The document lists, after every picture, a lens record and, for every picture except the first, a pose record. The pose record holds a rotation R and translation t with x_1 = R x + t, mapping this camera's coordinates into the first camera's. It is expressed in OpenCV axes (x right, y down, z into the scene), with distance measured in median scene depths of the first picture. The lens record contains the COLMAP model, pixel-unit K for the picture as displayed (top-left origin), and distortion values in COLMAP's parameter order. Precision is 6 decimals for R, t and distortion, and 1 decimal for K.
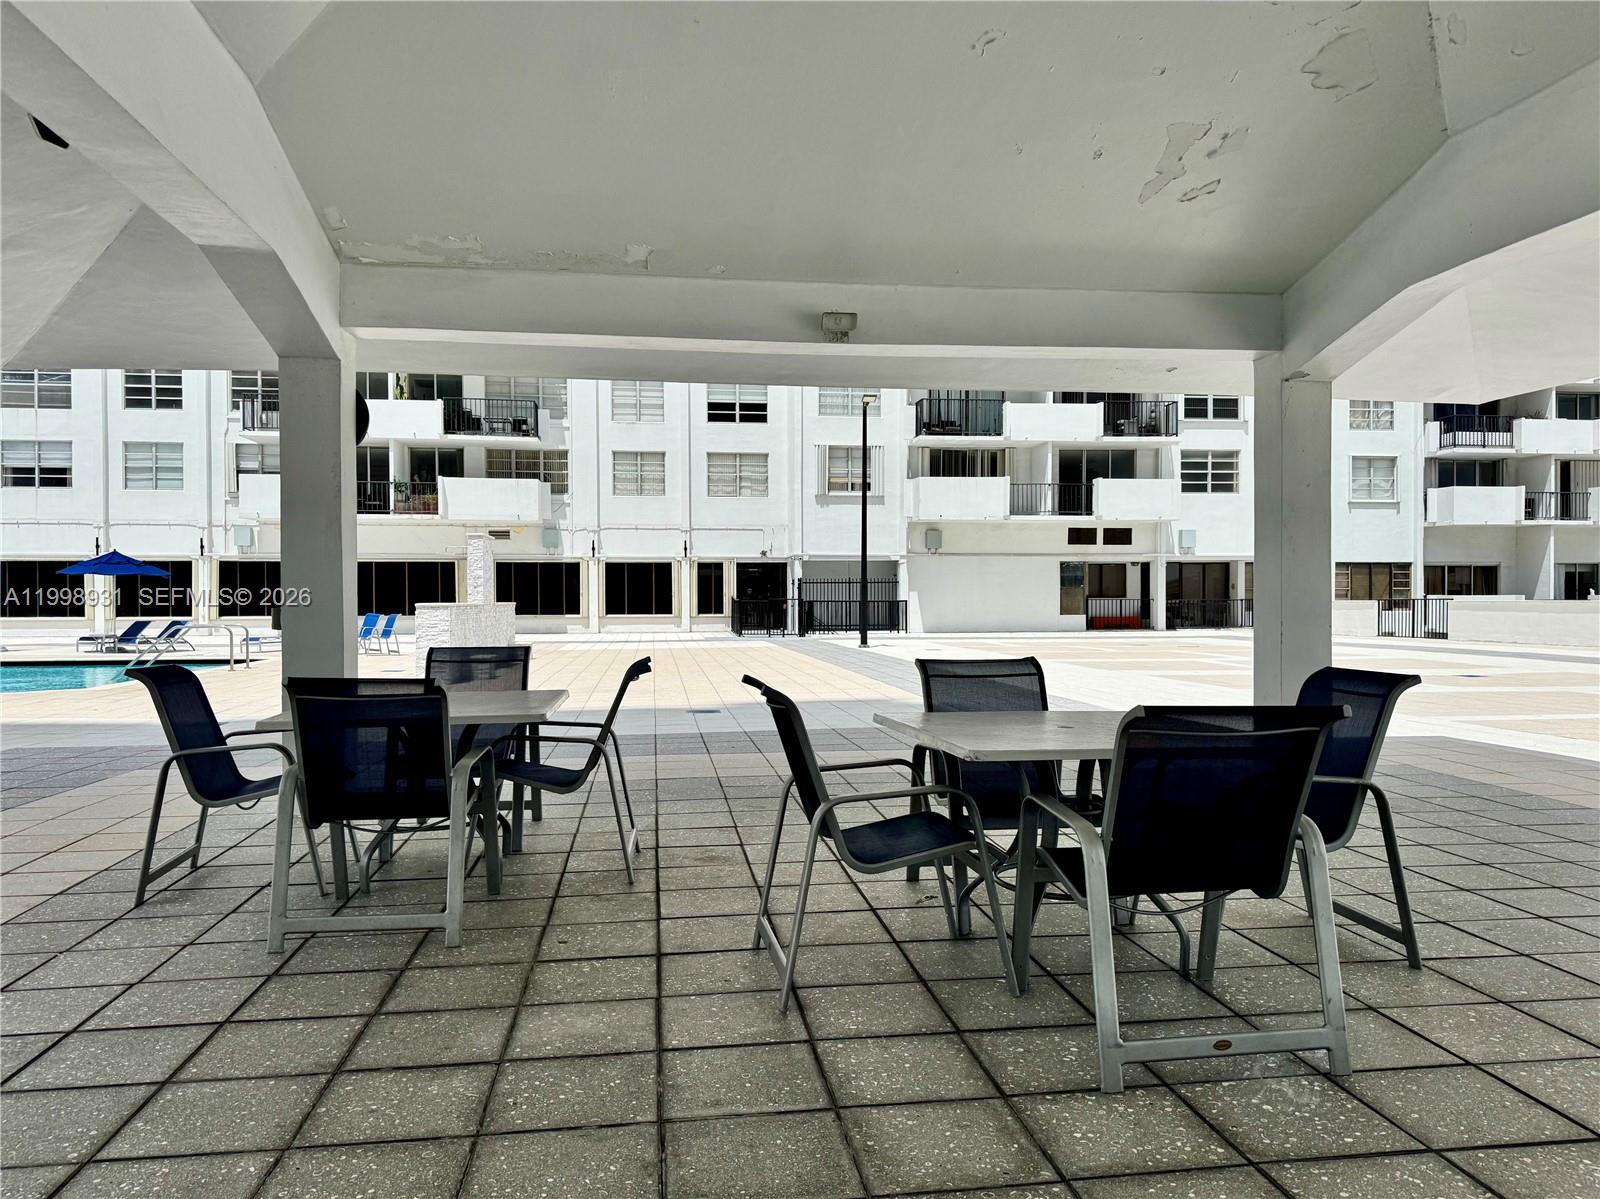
lens RADIAL K [[1136.2, 0, 800.2], [0, 1136.2, 599.4], [0, 0, 1]] dist [0.072519, -0.081524]
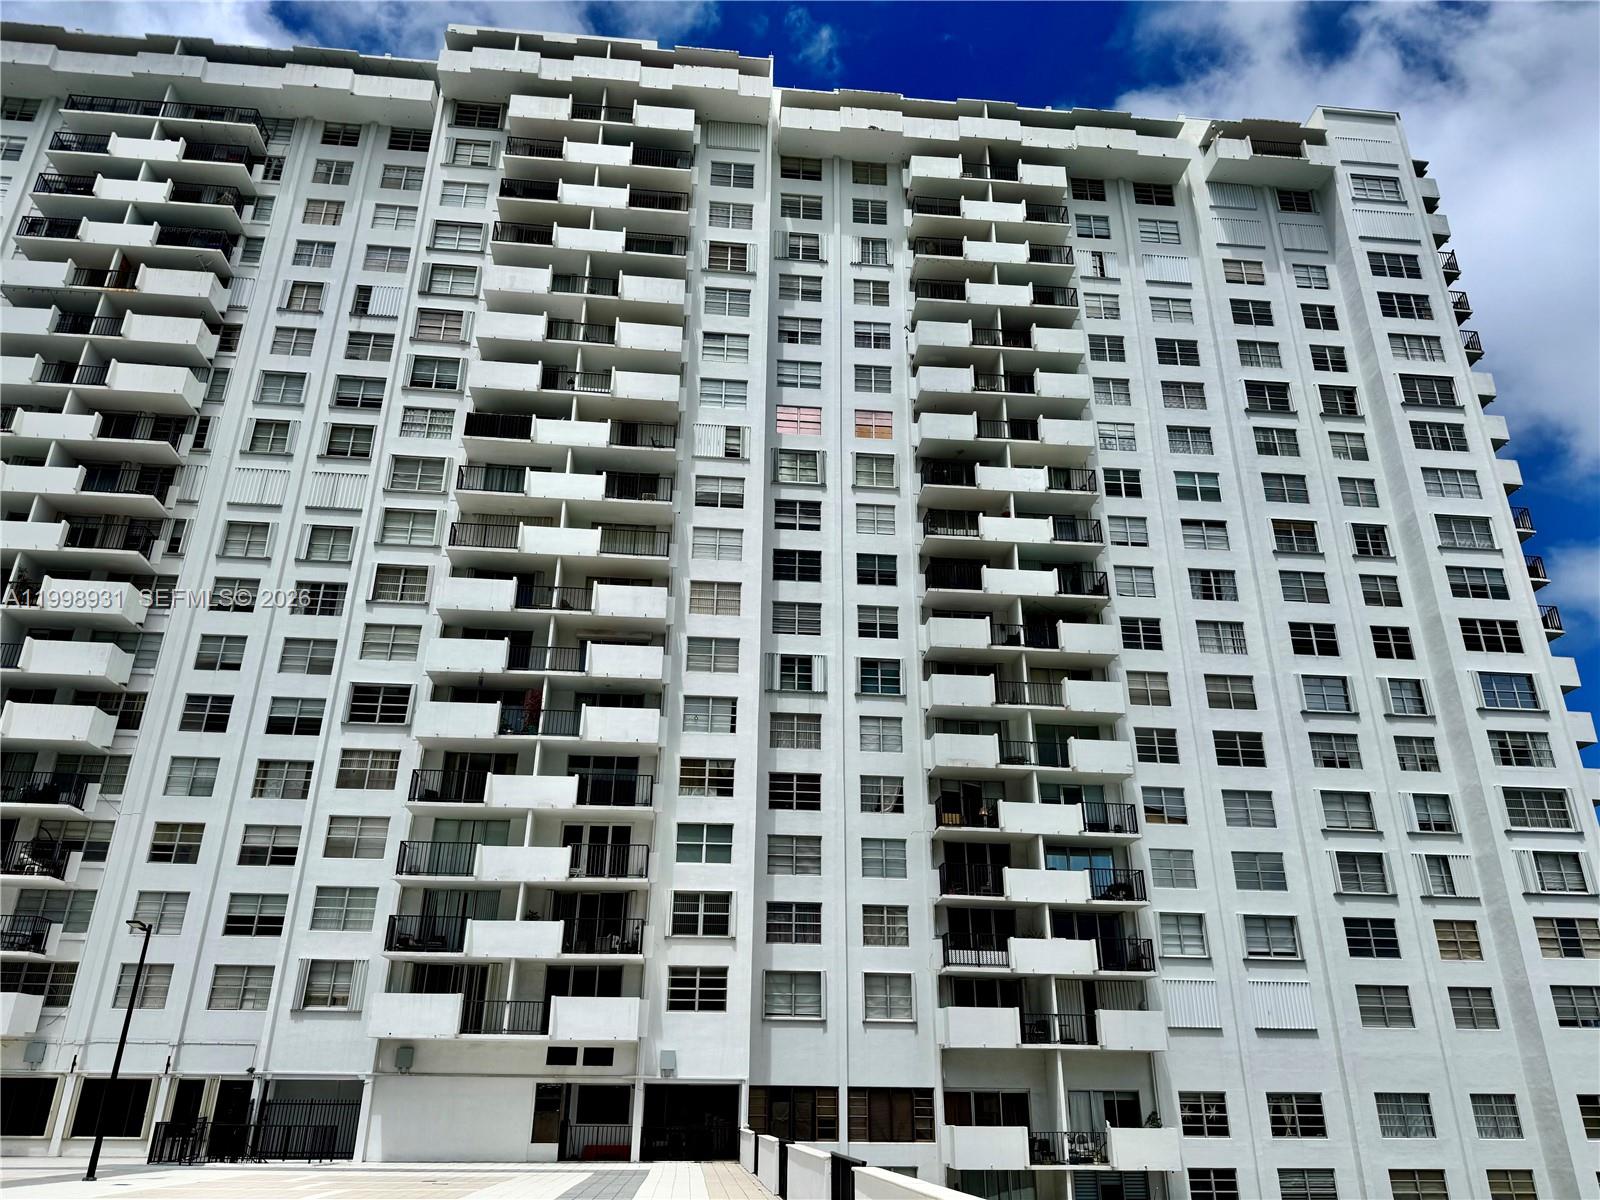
lens RADIAL K [[1136.2, 0, 807.2], [0, 1136.2, 602.7], [0, 0, 1]] dist [0.072519, -0.081524]
pose [[0.998644, -0.005626, -0.051749, 0.514524], [-0.015493, 0.916965, -0.398668, -0.021159], [0.049695, 0.398929, 0.915634, -0.070576]]
